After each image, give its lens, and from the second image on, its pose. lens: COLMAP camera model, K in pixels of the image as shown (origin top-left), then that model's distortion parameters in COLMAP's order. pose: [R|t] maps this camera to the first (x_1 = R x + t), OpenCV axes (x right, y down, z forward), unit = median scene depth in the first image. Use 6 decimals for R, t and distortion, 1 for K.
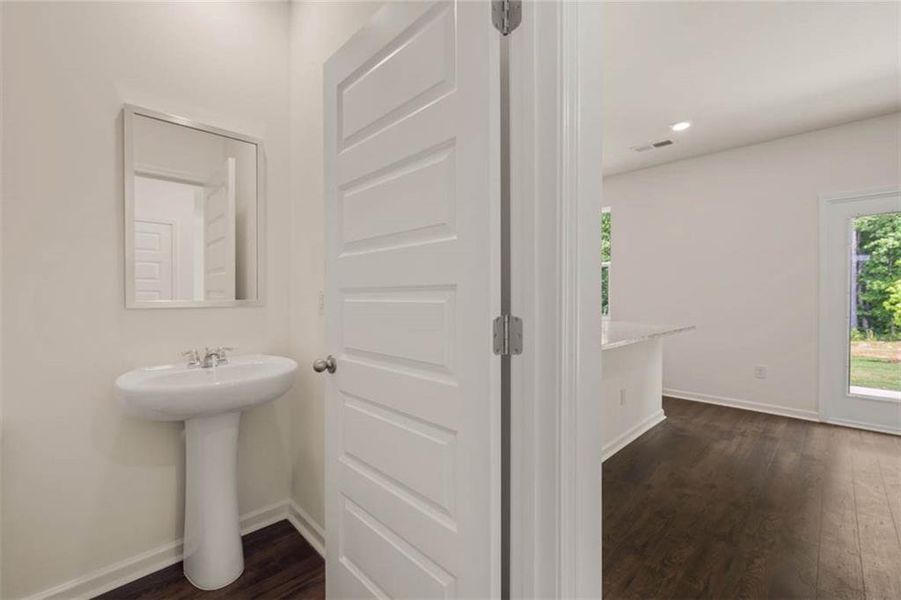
lens RADIAL K [[379.8, 0, 446.4], [0, 379.8, 298.7], [0, 0, 1]] dist [0.000020, 0.000005]
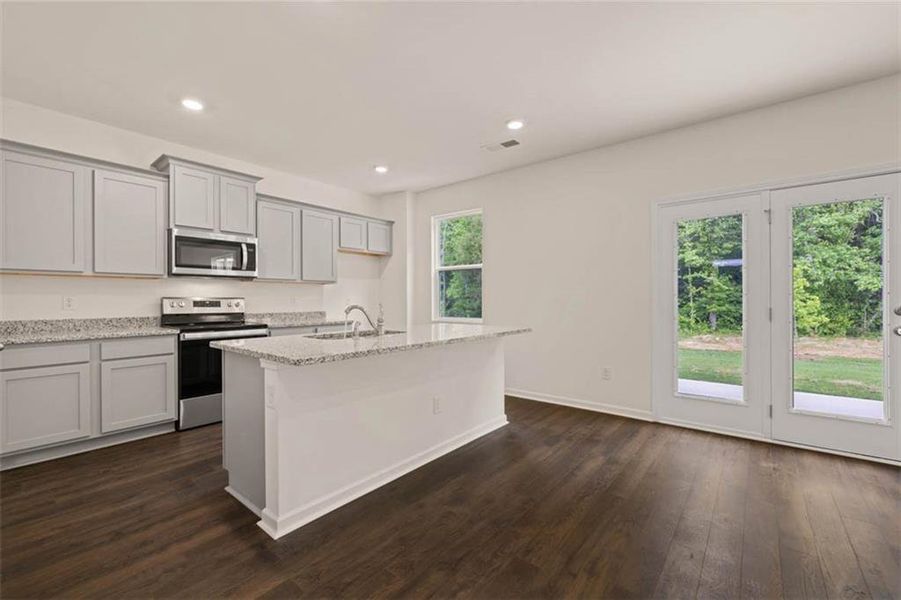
lens RADIAL K [[378.7, 0, 447.2], [0, 378.7, 296.8], [0, 0, 1]] dist [-0.003841, -0.000319]
pose [[0.993926, -0.003056, 0.110004, 0.335068], [0.004316, 0.999928, -0.011210, -0.000122], [-0.109962, 0.011616, 0.993868, 0.052809]]
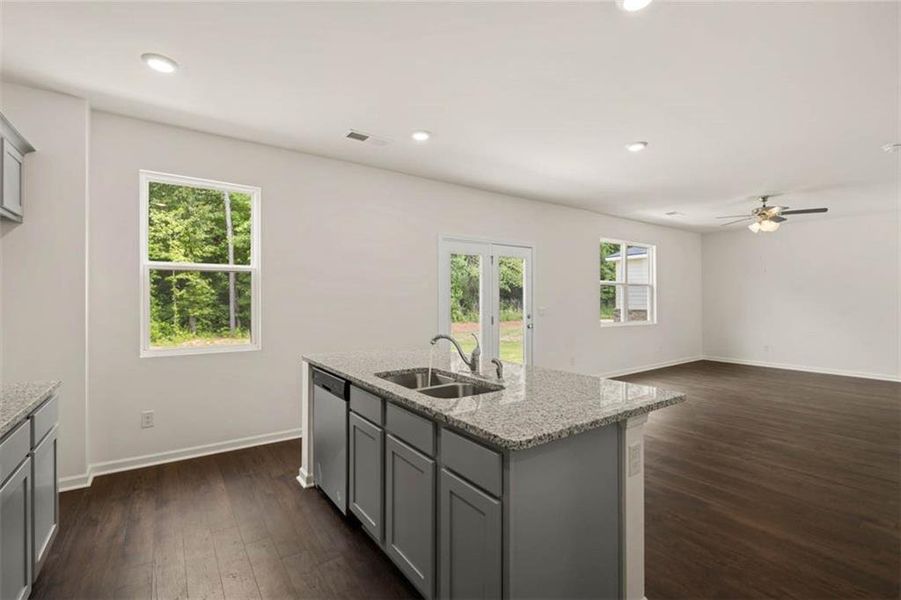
lens RADIAL K [[403.2, 0, 450.5], [0, 403.2, 300.0], [0, 0, 1]] dist [0.001558, 0.000164]
pose [[0.155733, -0.003138, 0.987794, -0.362765], [0.005526, 0.999982, 0.002306, -0.048901], [-0.987784, 0.005099, 0.155747, 0.773571]]
